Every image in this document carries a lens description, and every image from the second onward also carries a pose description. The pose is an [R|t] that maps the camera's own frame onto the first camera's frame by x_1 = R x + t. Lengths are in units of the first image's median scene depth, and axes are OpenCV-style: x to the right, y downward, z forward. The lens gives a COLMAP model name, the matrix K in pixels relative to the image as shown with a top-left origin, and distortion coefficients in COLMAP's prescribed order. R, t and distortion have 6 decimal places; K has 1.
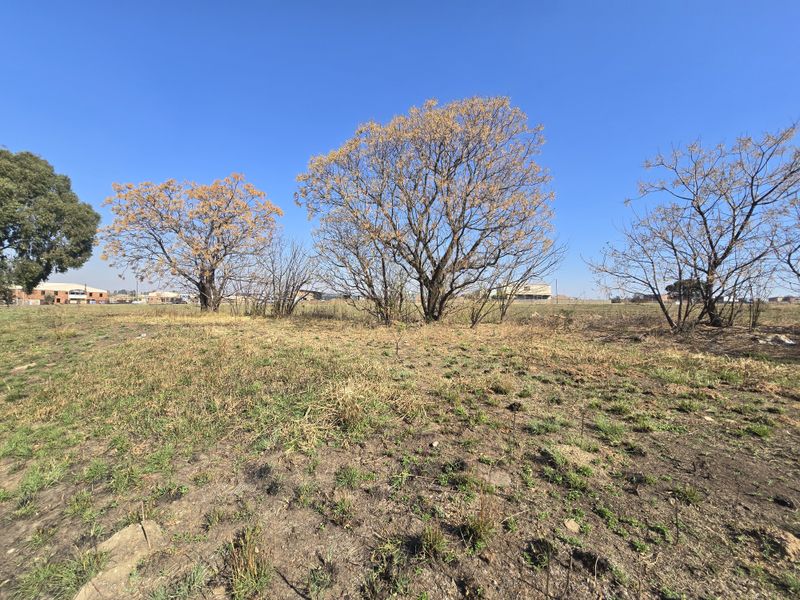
lens RADIAL K [[324.6, 0, 397.7], [0, 324.6, 302.7], [0, 0, 1]] dist [-0.012025, 0.003260]
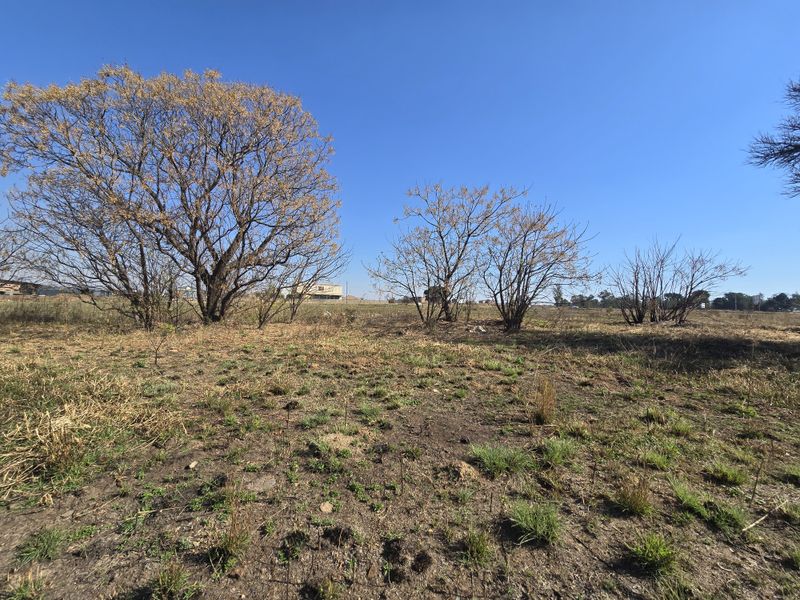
lens RADIAL K [[324.6, 0, 398.0], [0, 324.6, 302.4], [0, 0, 1]] dist [-0.012025, 0.003260]
pose [[0.820012, 0.010731, 0.572246, 0.036068], [-0.011785, 0.999929, -0.001863, -0.002182], [-0.572225, -0.005216, 0.820080, -0.012134]]
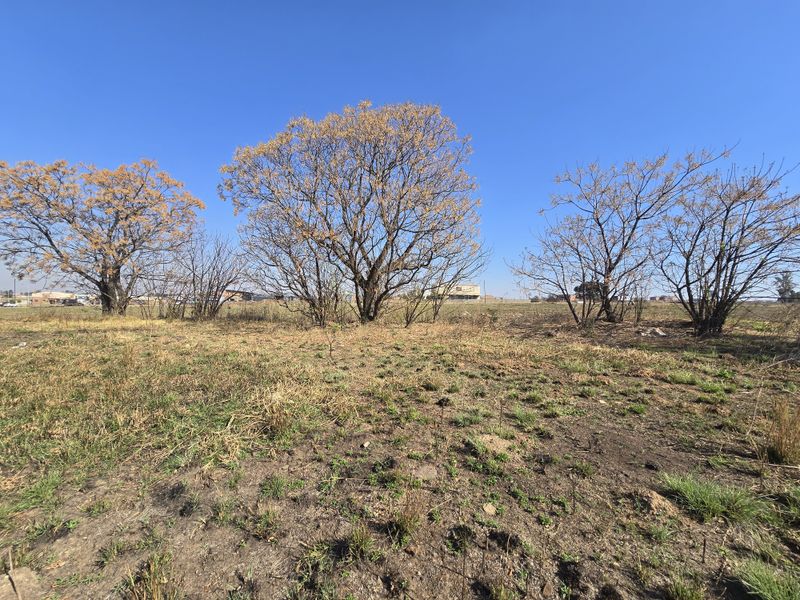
lens RADIAL K [[324.6, 0, 398.1], [0, 324.6, 303.0], [0, 0, 1]] dist [-0.012025, 0.003260]
pose [[0.981354, -0.006078, 0.192112, 0.012150], [0.006073, 0.999981, 0.000618, -0.001088], [-0.192112, 0.000561, 0.981373, -0.002308]]
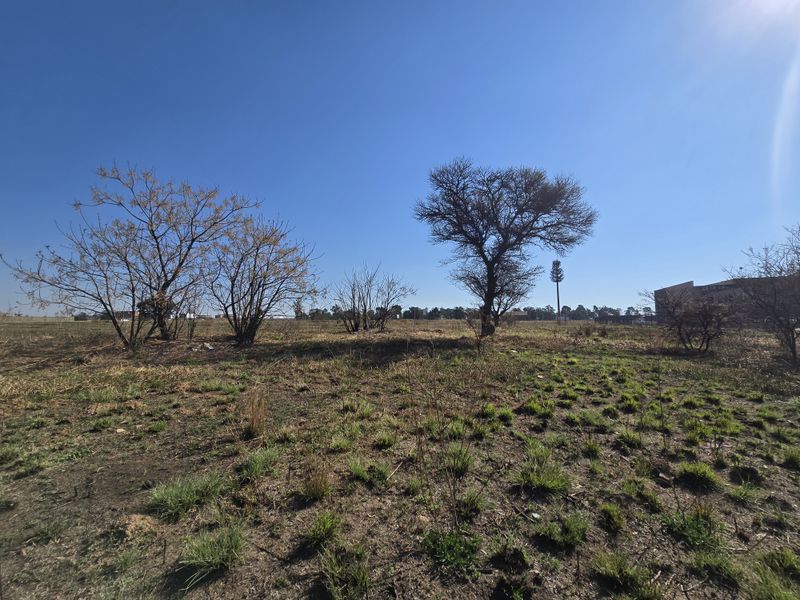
lens RADIAL K [[324.6, 0, 398.8], [0, 324.6, 301.9], [0, 0, 1]] dist [-0.012025, 0.003260]
pose [[0.206183, 0.044855, 0.977485, 0.074269], [0.009525, 0.998809, -0.047843, 0.003360], [-0.978467, 0.019175, 0.205510, -0.057819]]
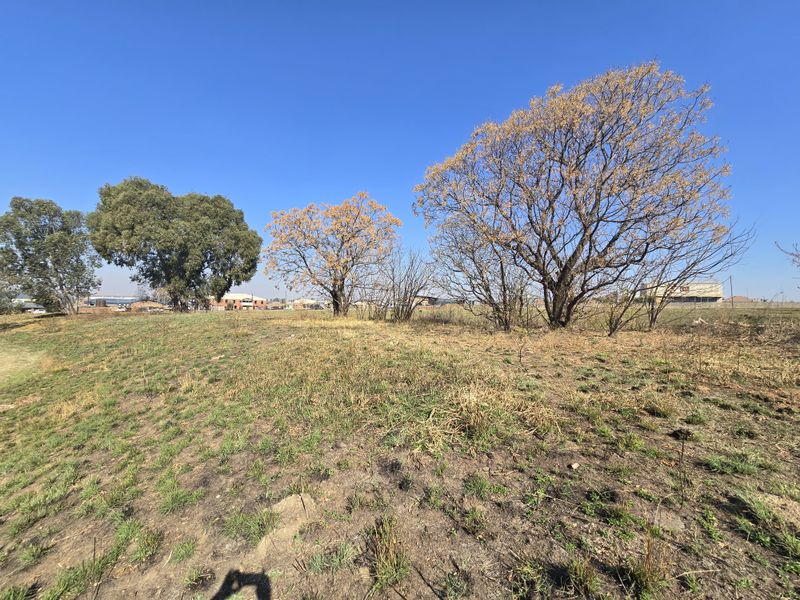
lens RADIAL K [[324.6, 0, 398.1], [0, 324.6, 302.9], [0, 0, 1]] dist [-0.012025, 0.003260]
pose [[0.940992, -0.010125, -0.338277, -0.019612], [0.004941, 0.999857, -0.016184, 0.000710], [0.338393, 0.013558, 0.940907, -0.002153]]
